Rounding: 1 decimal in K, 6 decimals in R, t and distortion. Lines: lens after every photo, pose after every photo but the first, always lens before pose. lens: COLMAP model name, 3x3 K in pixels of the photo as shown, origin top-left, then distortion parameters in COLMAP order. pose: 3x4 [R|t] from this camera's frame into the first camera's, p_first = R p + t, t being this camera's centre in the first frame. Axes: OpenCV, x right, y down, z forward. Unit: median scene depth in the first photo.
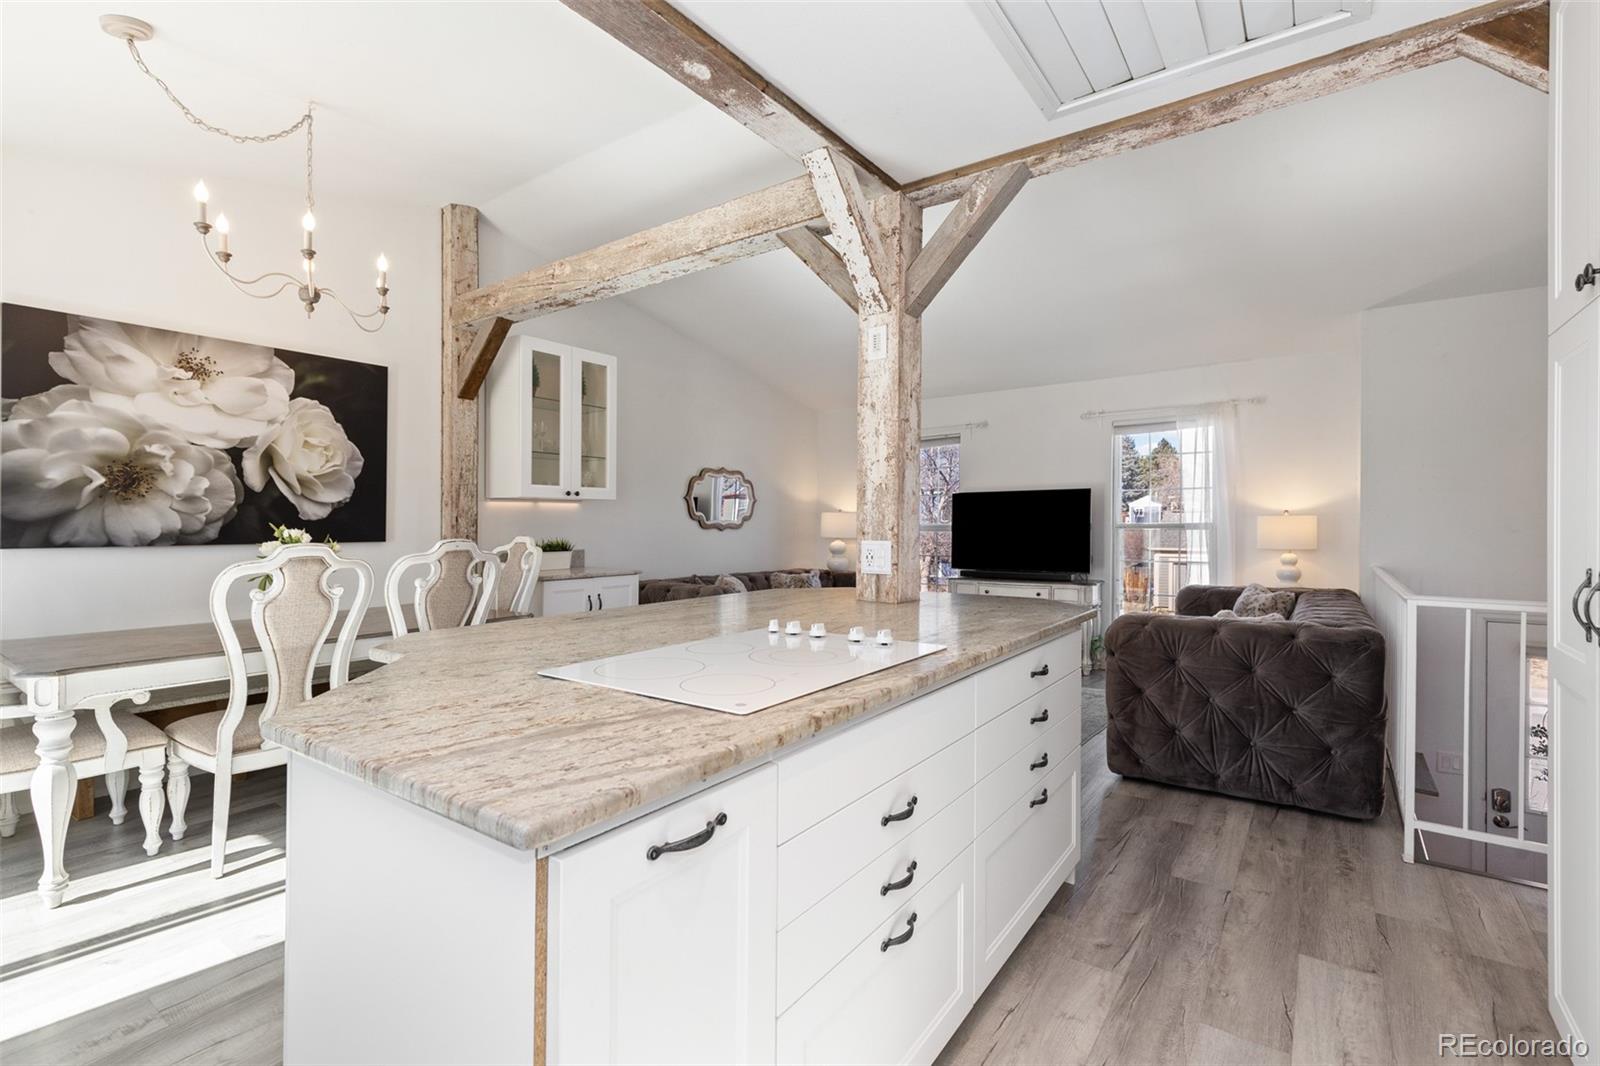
lens RADIAL K [[774.5, 0, 800.0], [0, 774.5, 533.0], [0, 0, 1]] dist [0.002347, -0.000064]
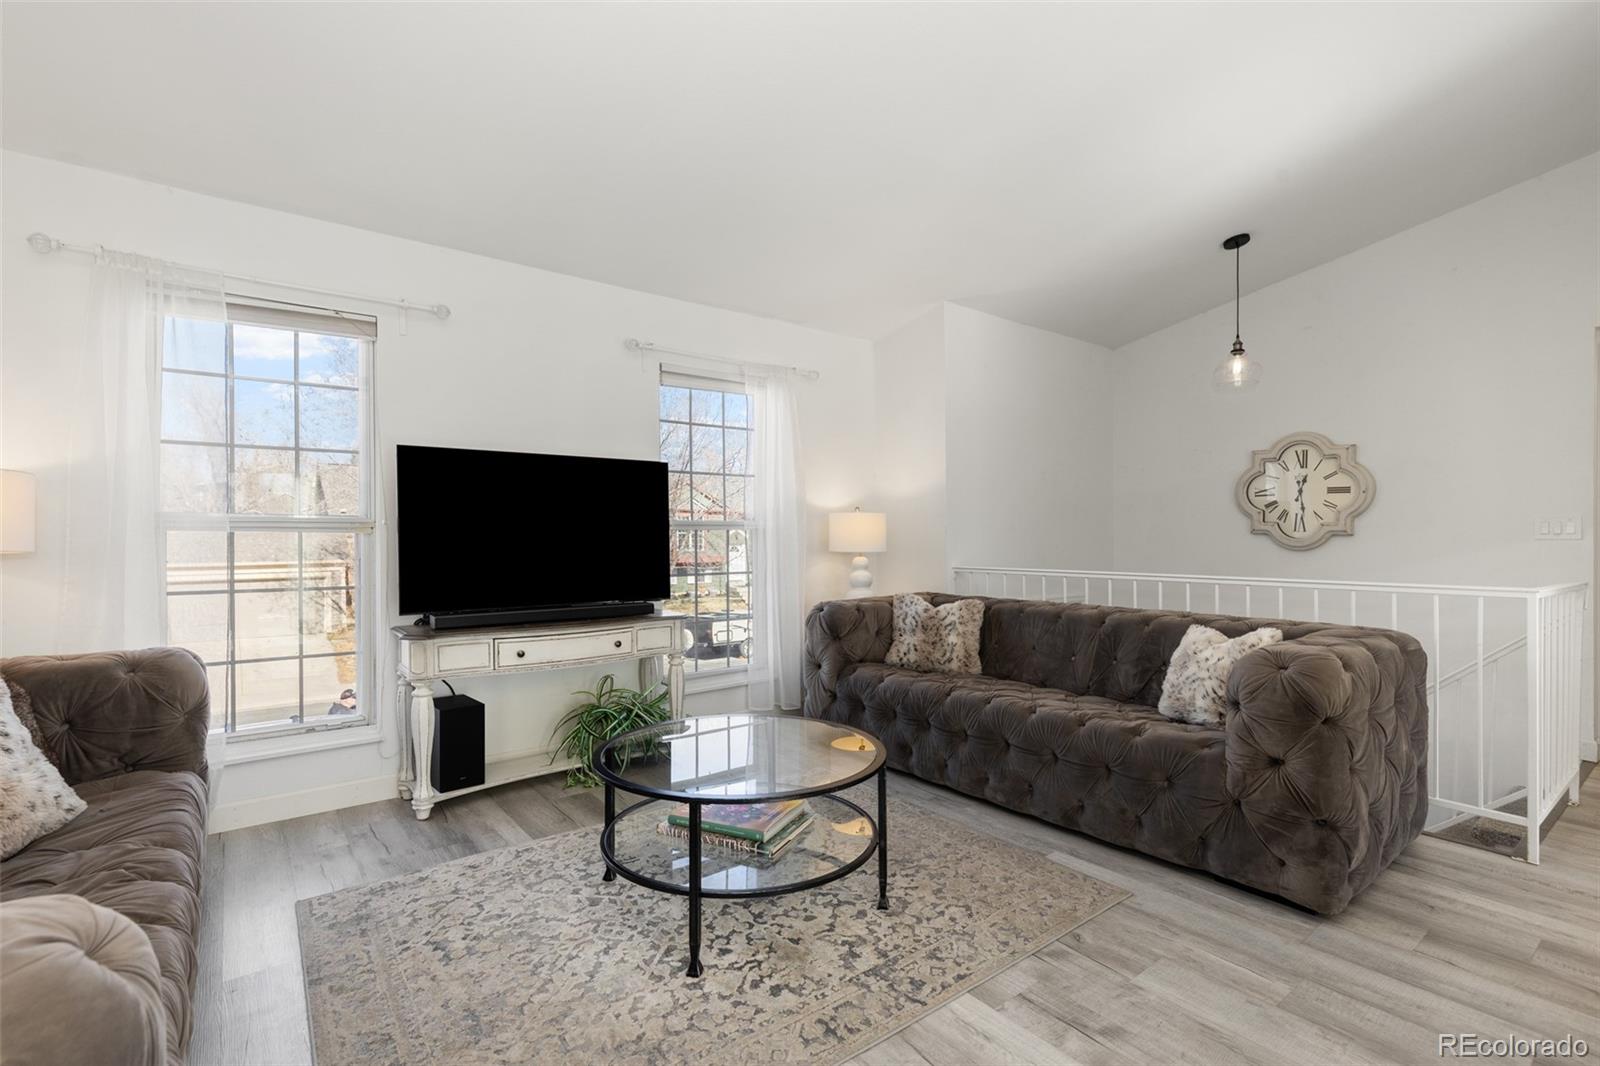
lens RADIAL K [[730.7, 0, 798.7], [0, 730.7, 551.6], [0, 0, 1]] dist [0.010170, -0.000096]
pose [[0.271031, -0.024760, 0.962252, -0.170457], [0.003358, 0.999687, 0.024778, -0.000636], [-0.962565, -0.003485, 0.271029, 0.761091]]
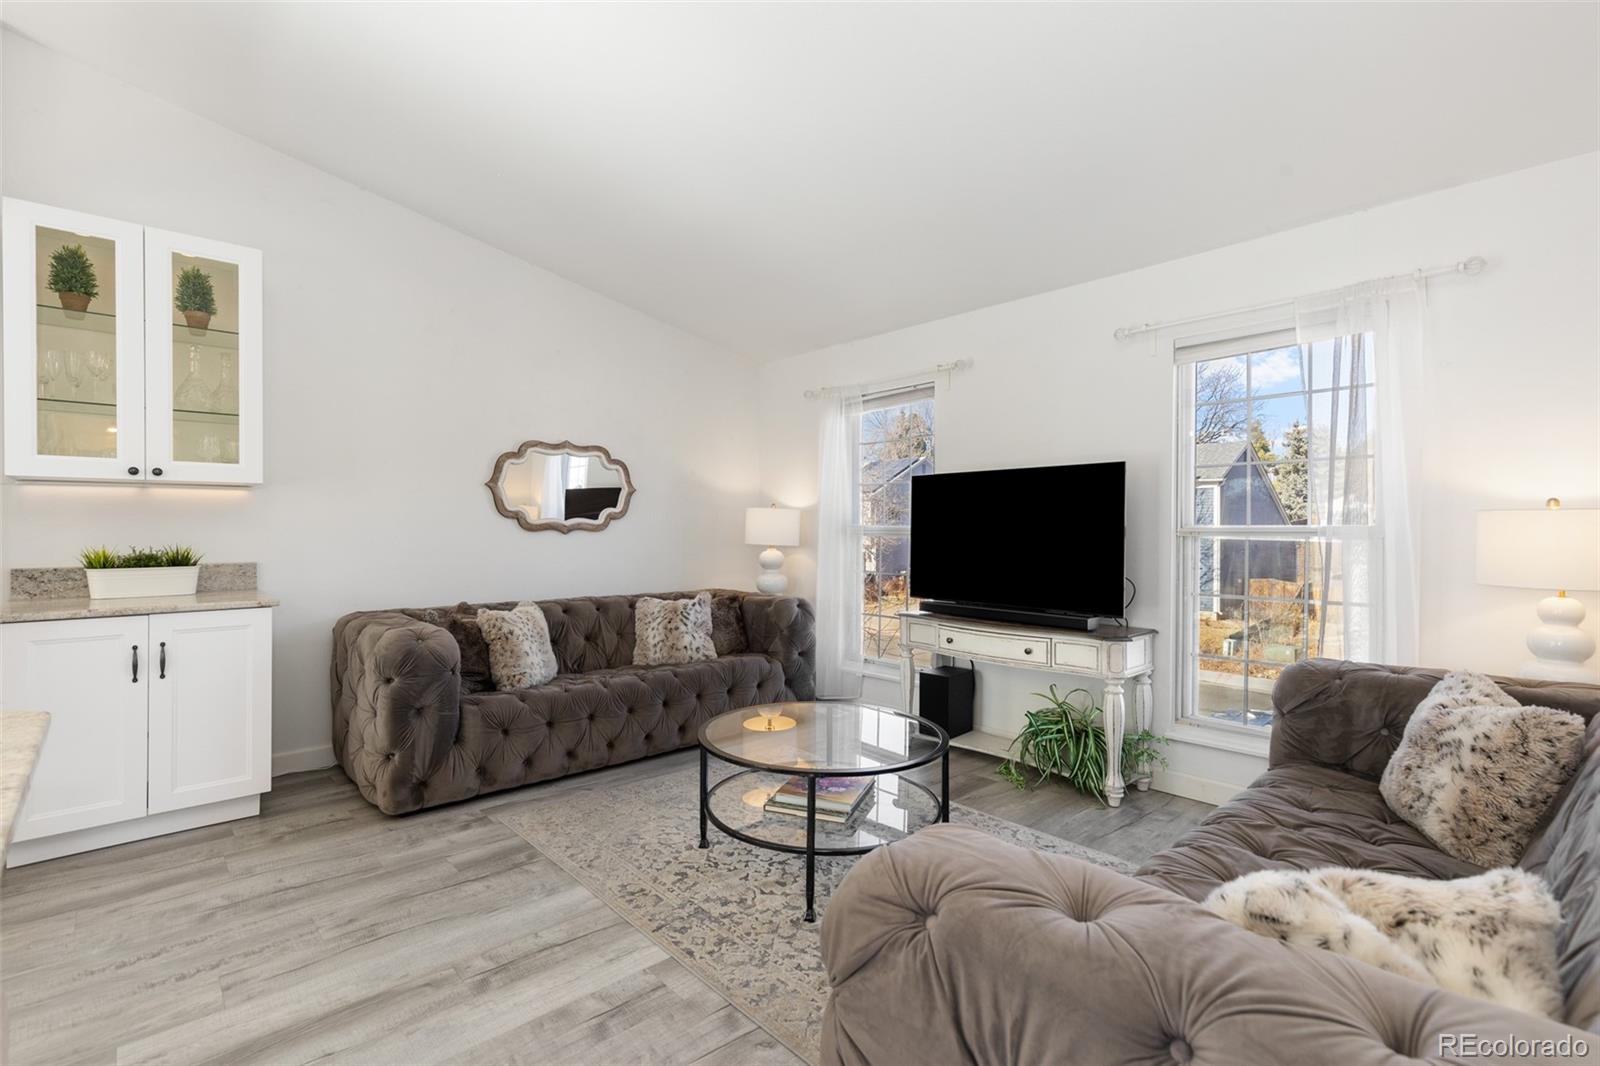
lens RADIAL K [[763.9, 0, 800.0], [0, 763.9, 533.0], [0, 0, 1]] dist [0.010039, -0.000098]
pose [[0.978497, 0.007635, -0.206120, 0.270454], [-0.007592, 0.999971, 0.001004, -0.006709], [0.206121, 0.000582, 0.978526, 0.438317]]
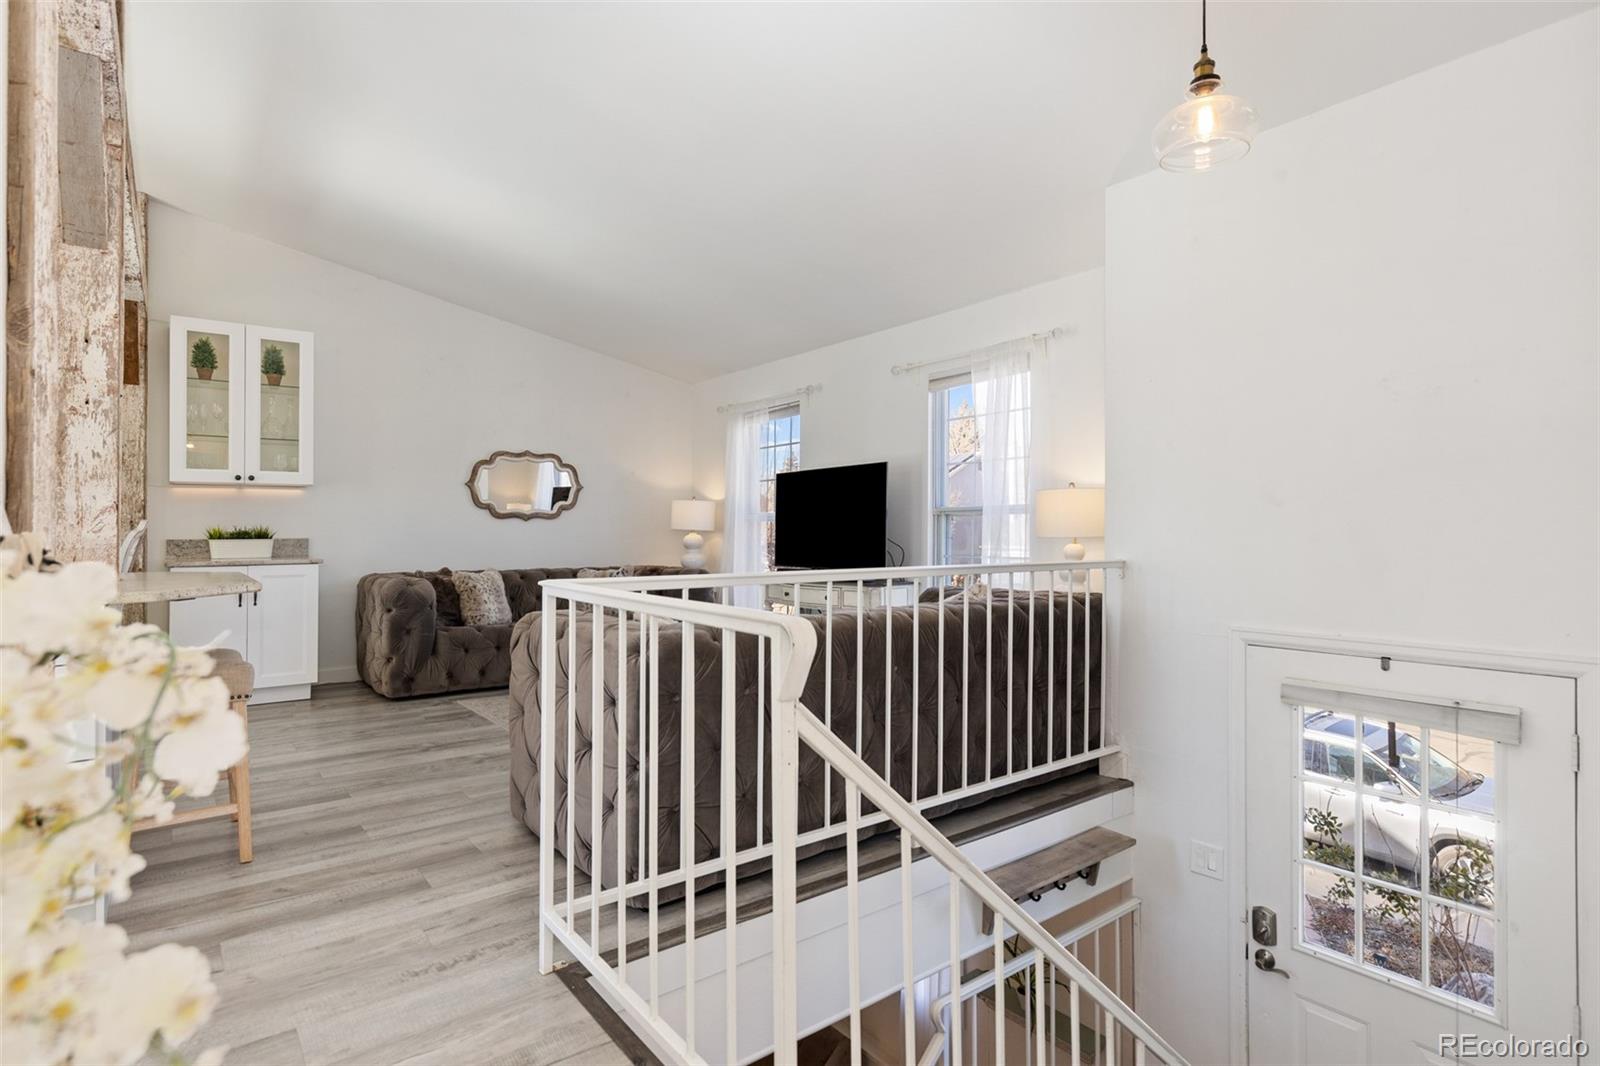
lens RADIAL K [[867.6, 0, 801.0], [0, 867.6, 523.4], [0, 0, 1]] dist [0.000352, 0.000695]
pose [[0.955735, -0.004632, -0.294194, 0.564862], [-0.000719, 0.999836, -0.018080, 0.020090], [0.294229, 0.017491, 0.955575, 0.152377]]
